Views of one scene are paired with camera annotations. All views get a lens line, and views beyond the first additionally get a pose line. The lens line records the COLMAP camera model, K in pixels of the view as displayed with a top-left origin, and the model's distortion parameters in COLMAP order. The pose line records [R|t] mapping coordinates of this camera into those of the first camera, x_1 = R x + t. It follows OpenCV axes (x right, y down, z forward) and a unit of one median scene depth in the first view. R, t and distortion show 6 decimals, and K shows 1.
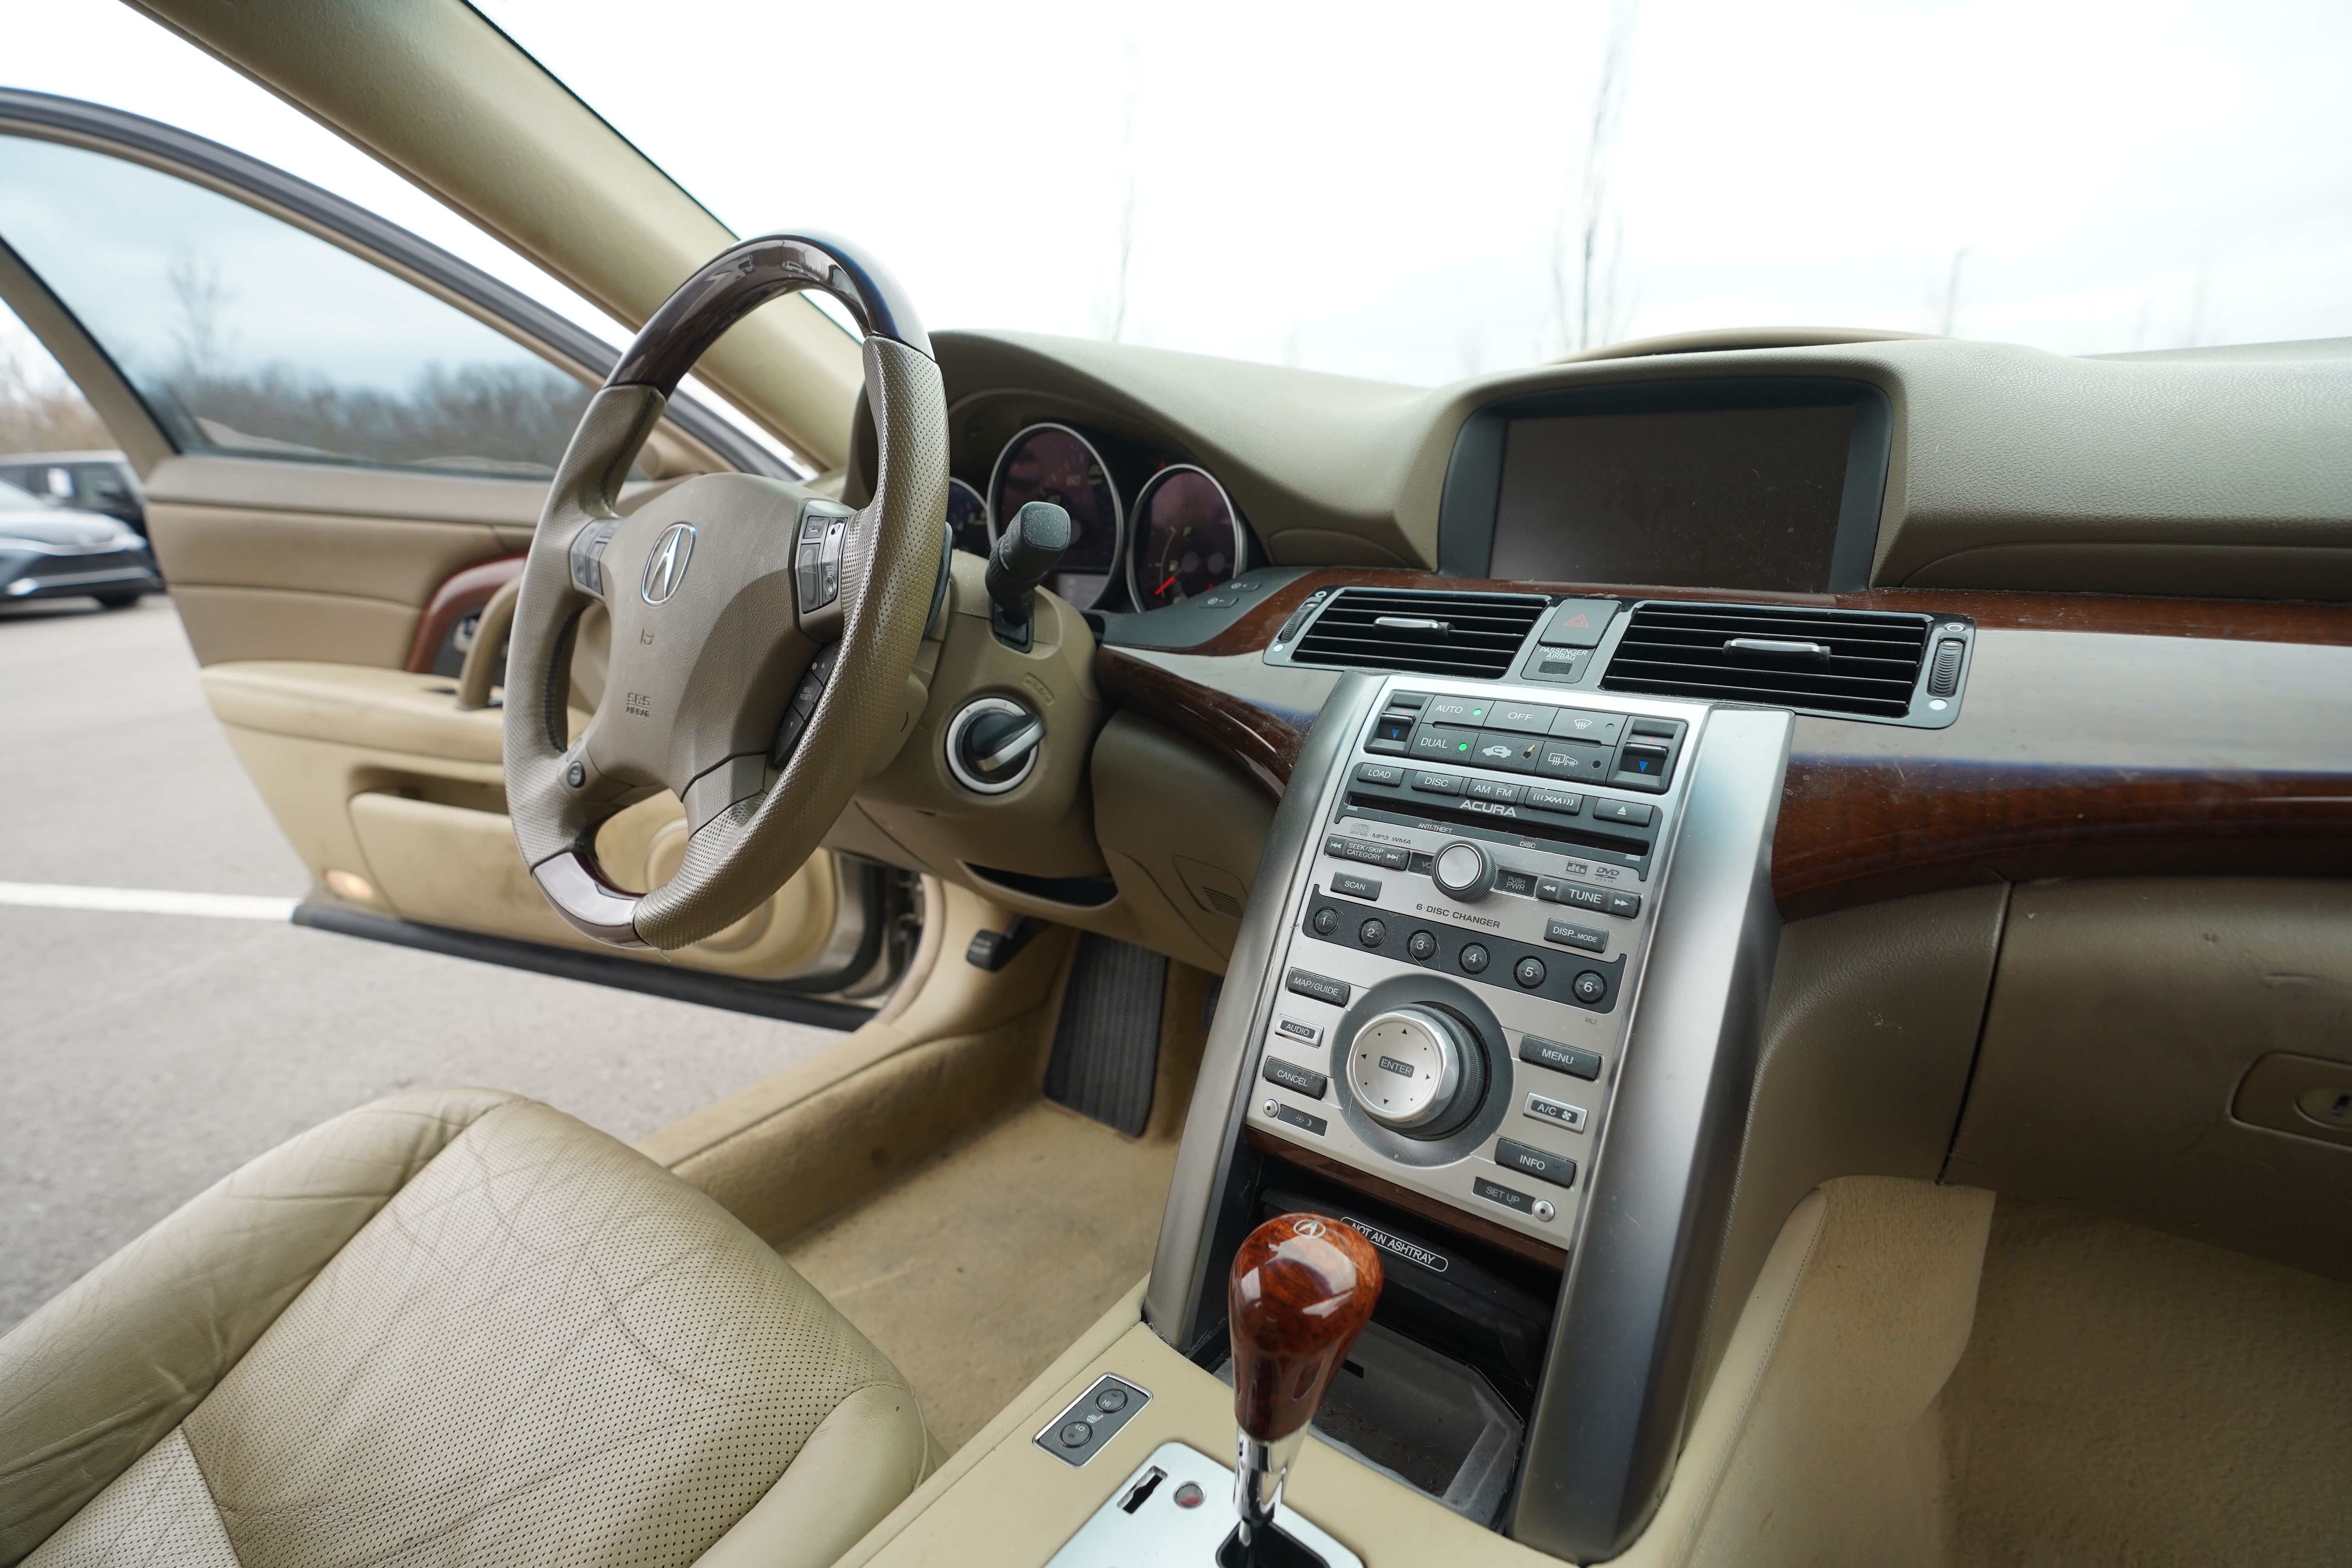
lens RADIAL K [[1071.9, 0, 1186.7], [0, 1071.9, 801.6], [0, 0, 1]] dist [-0.060315, 0.017943]
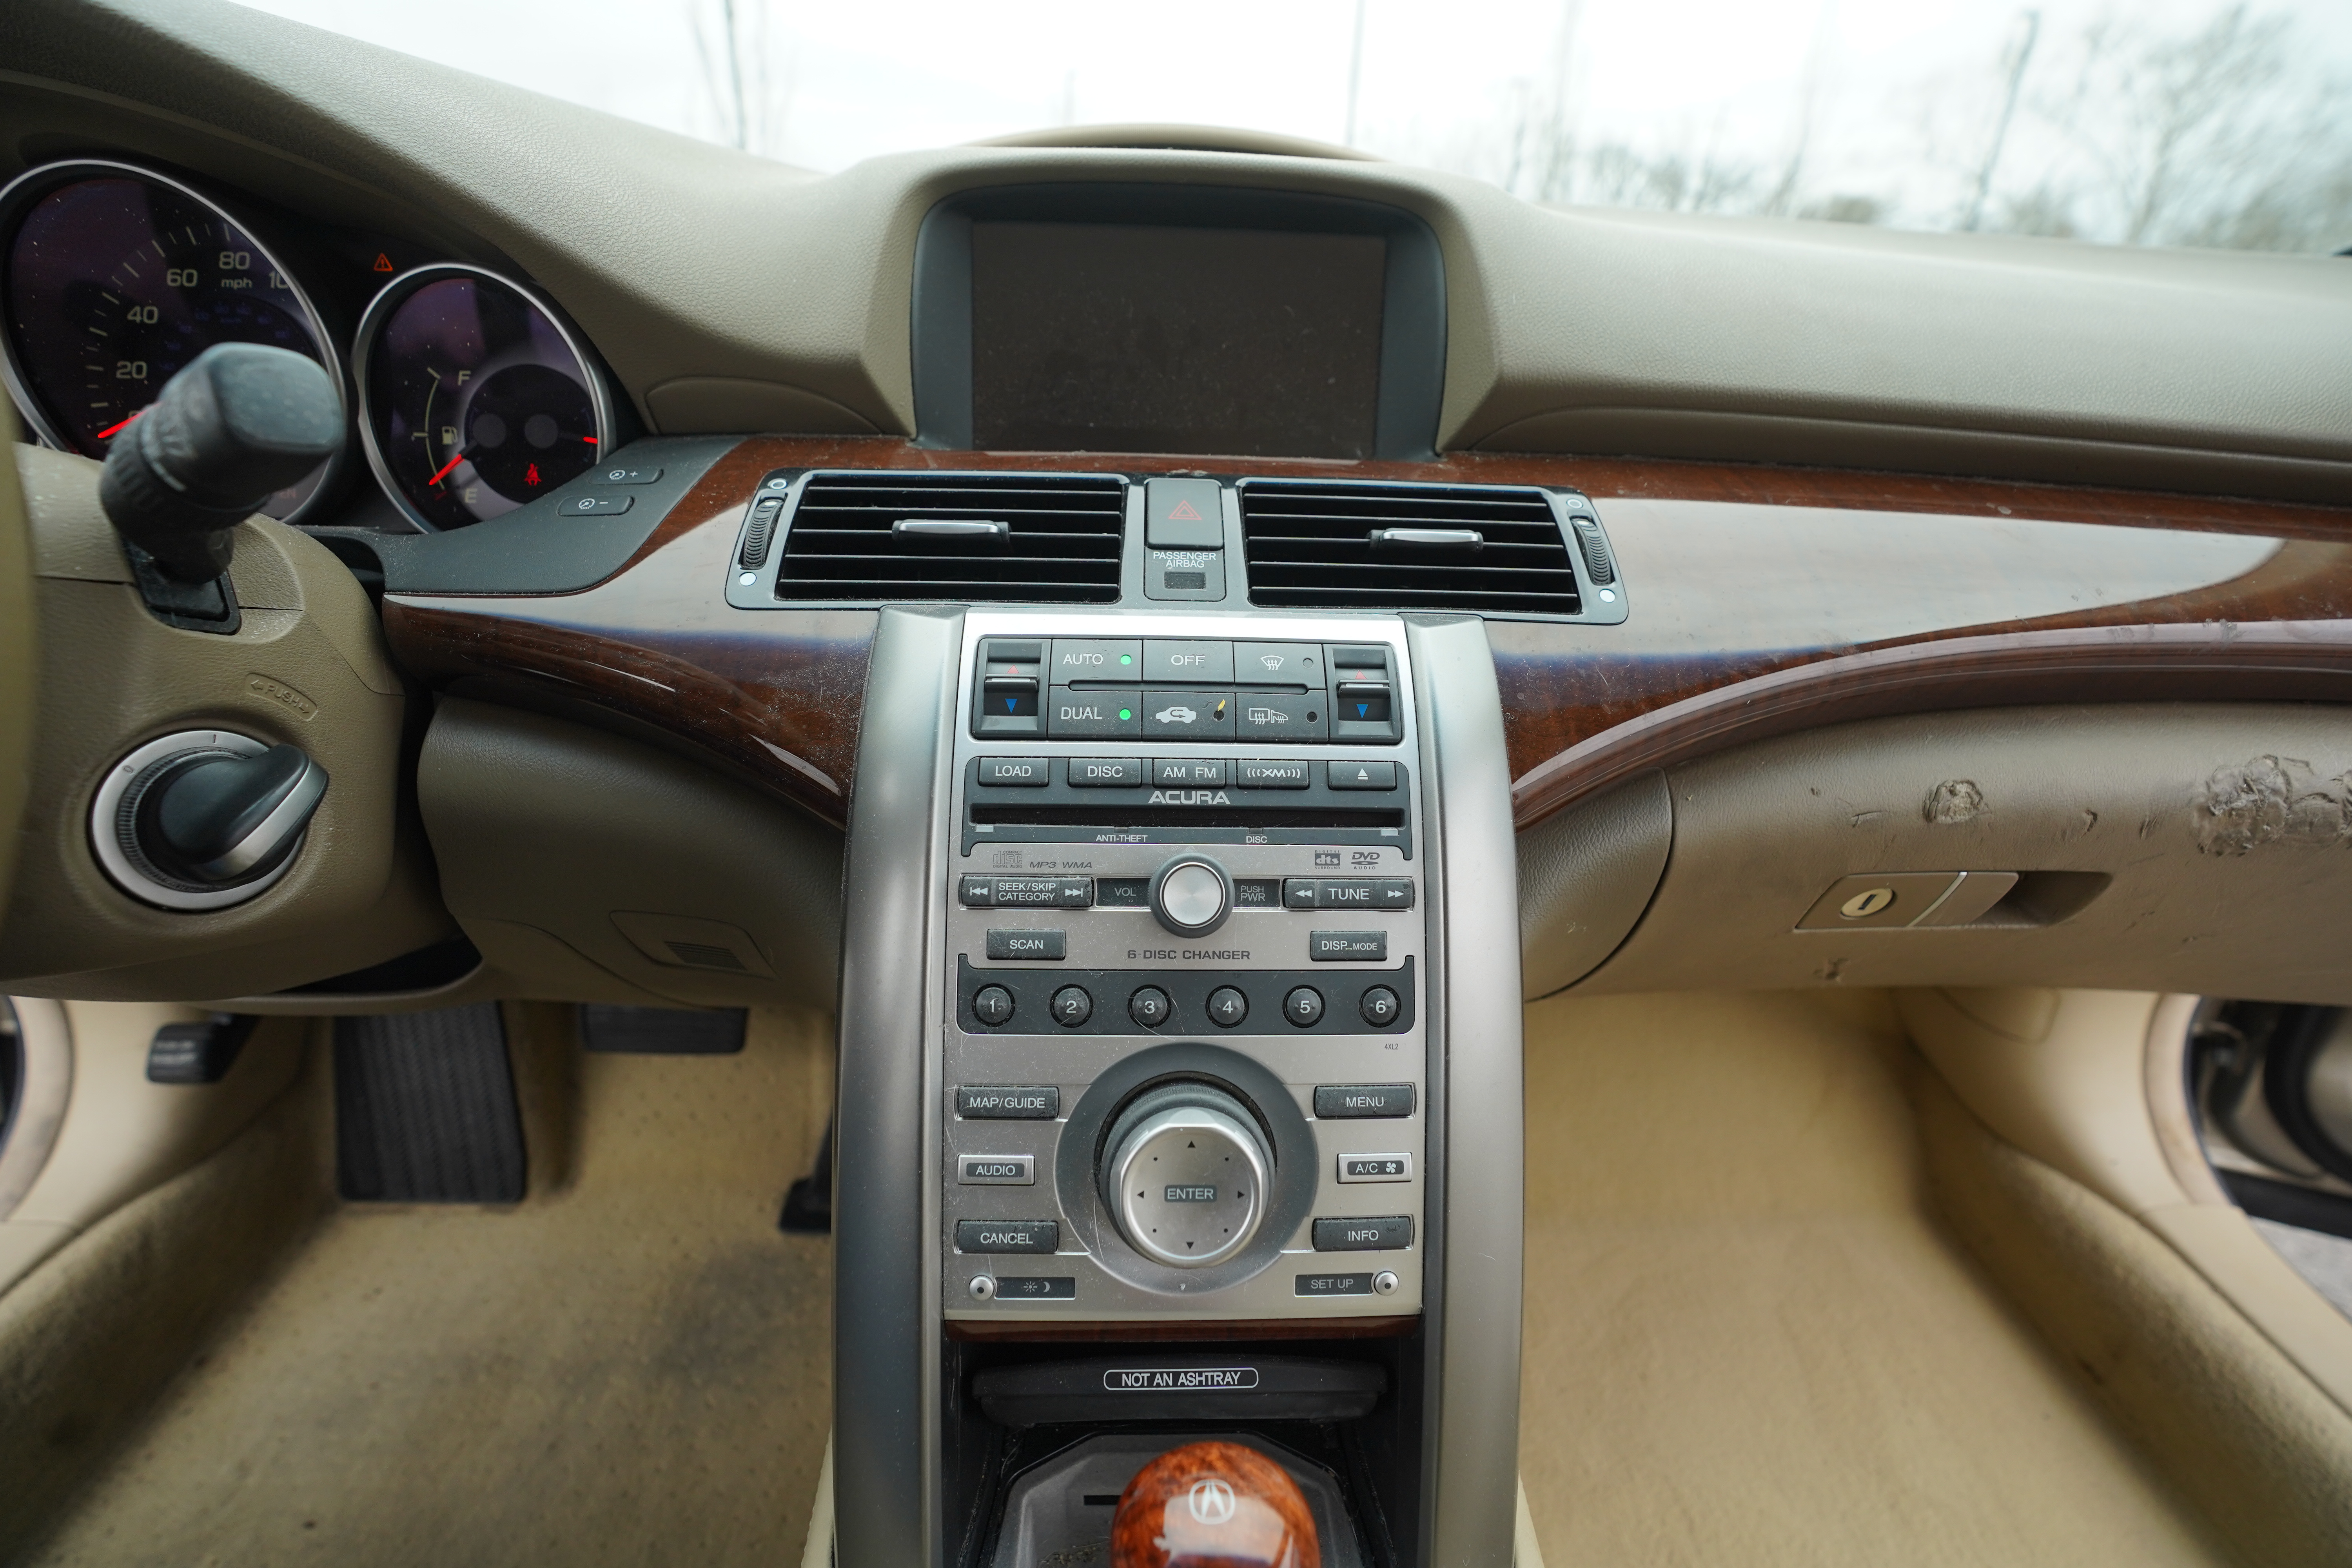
lens RADIAL K [[1071.9, 0, 1182.0], [0, 1071.9, 798.1], [0, 0, 1]] dist [-0.060315, 0.017943]
pose [[0.766584, -0.235080, 0.597566, -0.152954], [0.132857, 0.968508, 0.210573, -0.142022], [-0.628249, -0.082031, 0.773675, 0.415263]]
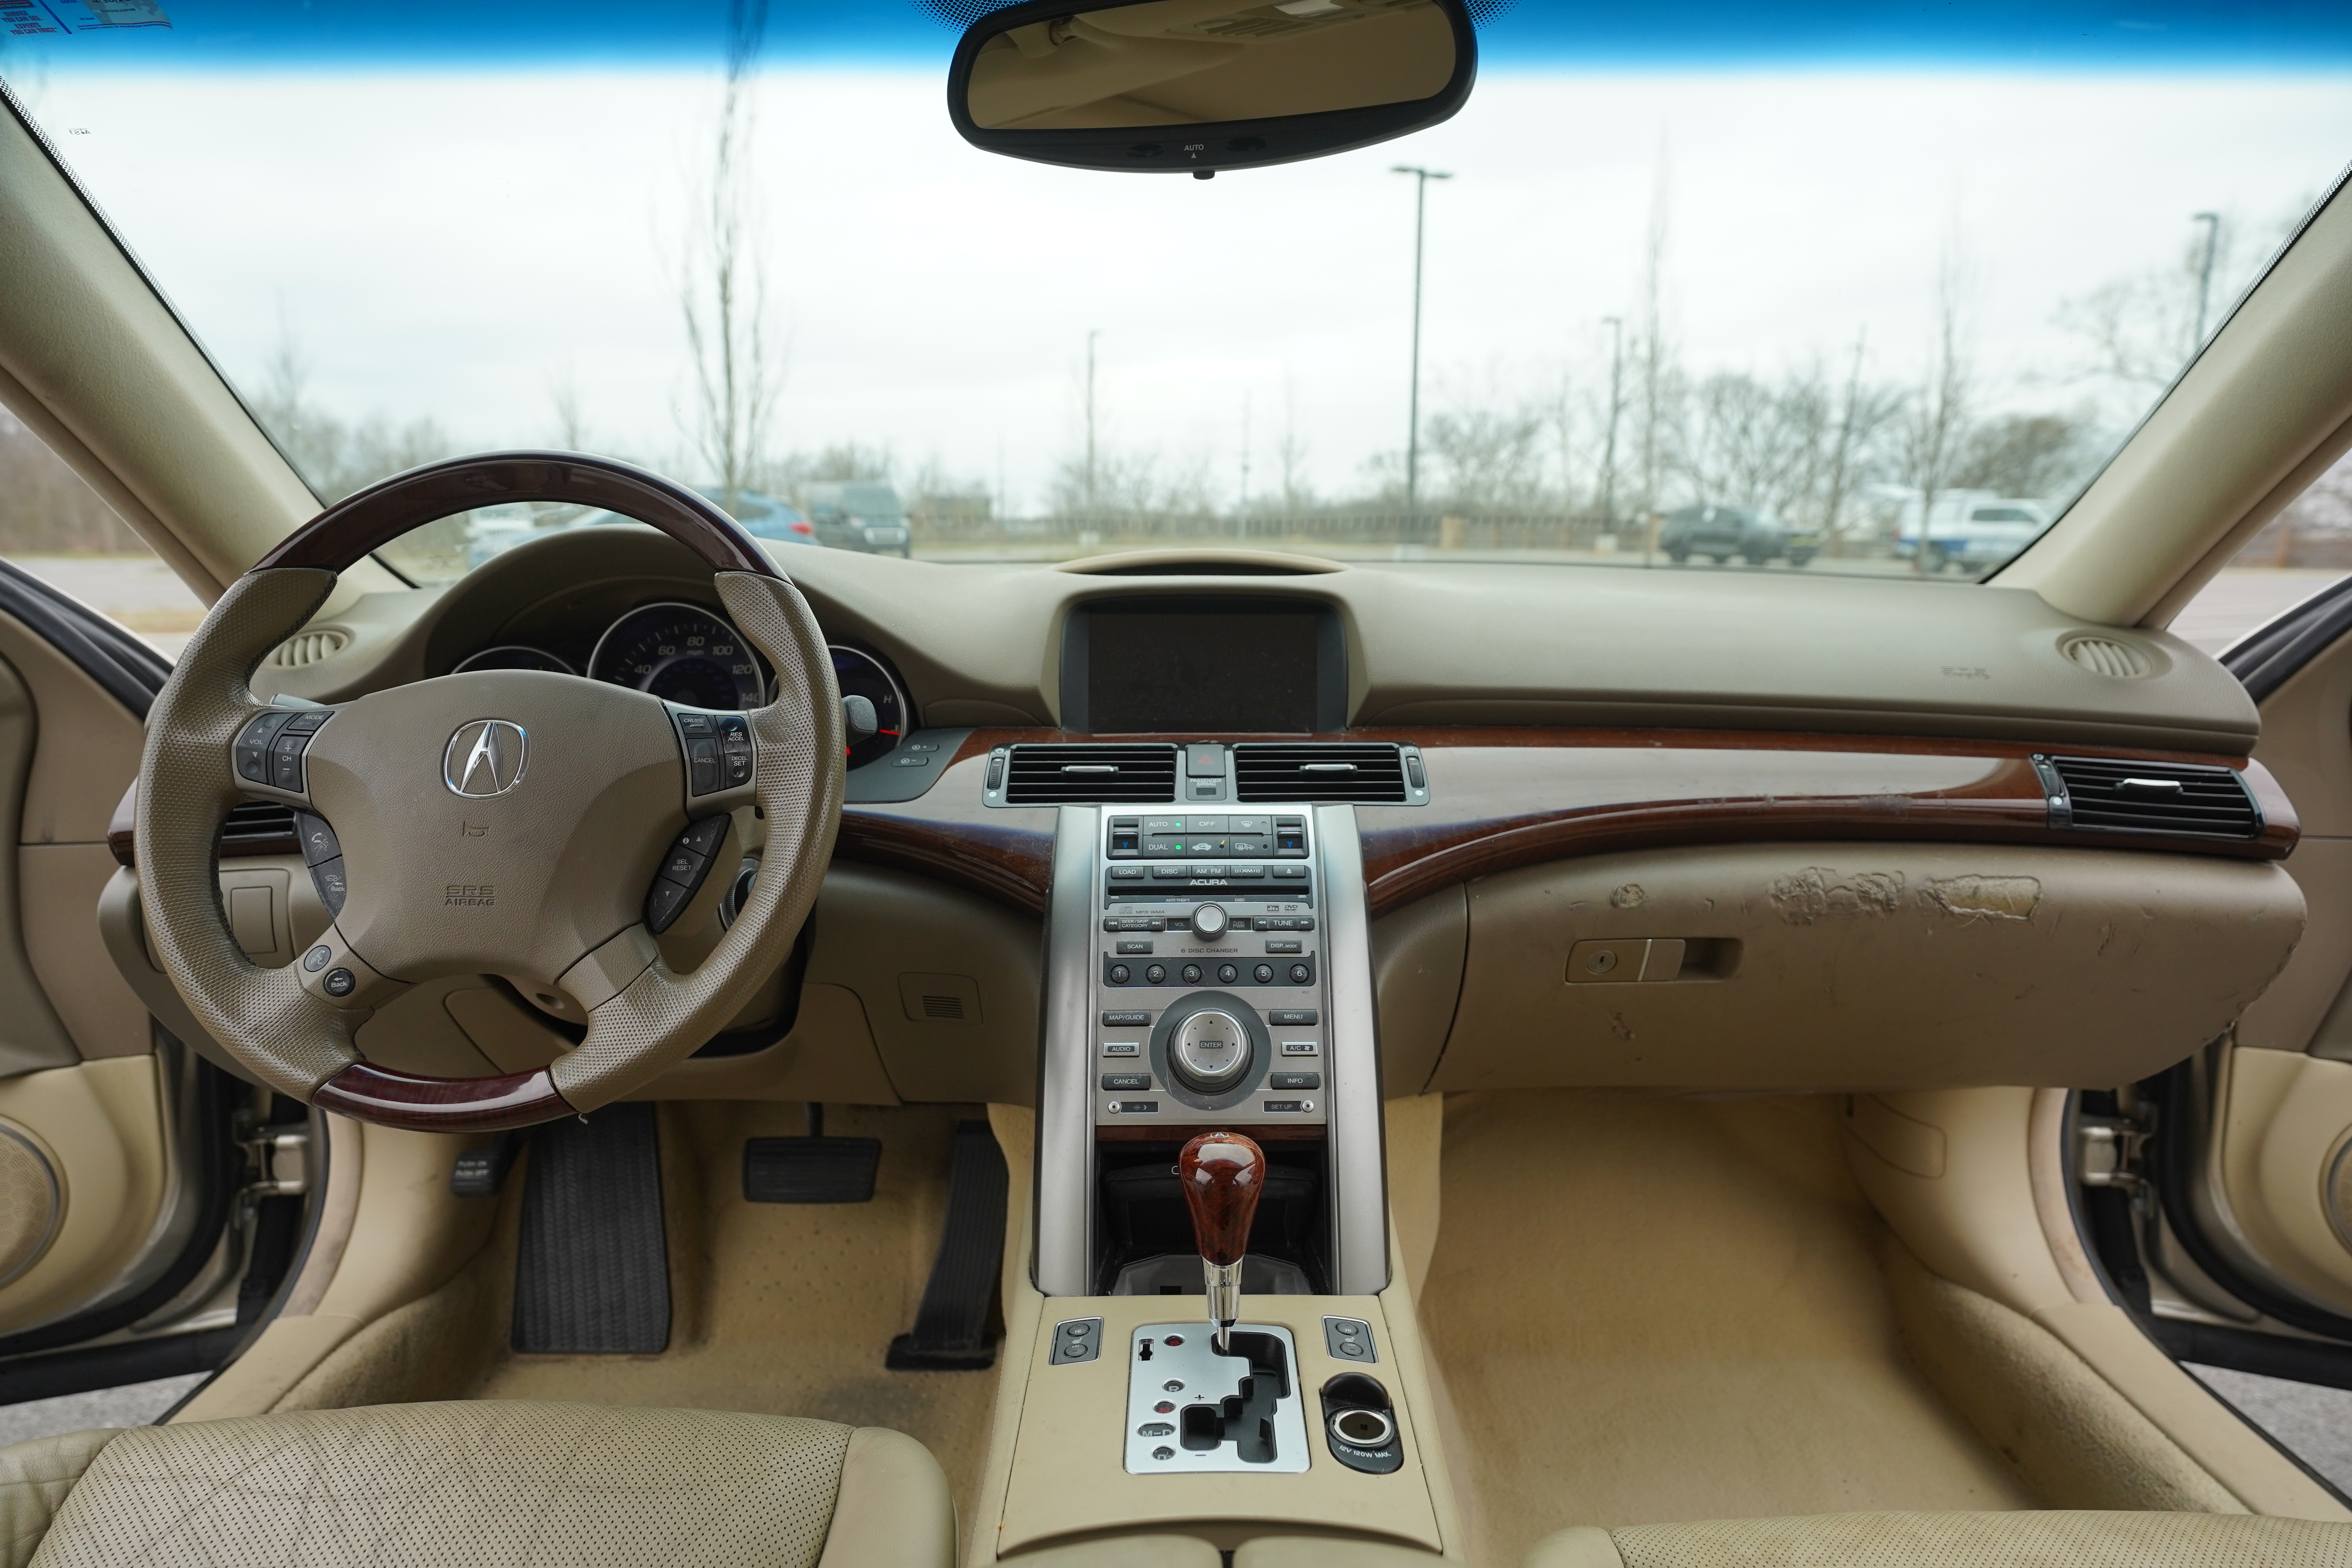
lens RADIAL K [[1384.1, 0, 1181.2], [0, 1384.1, 800.4], [0, 0, 1]] dist [-0.019704, 0.012175]
pose [[0.788481, -0.084482, 0.609229, -0.944747], [0.156113, 0.985573, -0.065377, 0.013664], [-0.594917, 0.146658, 0.790294, -0.587765]]
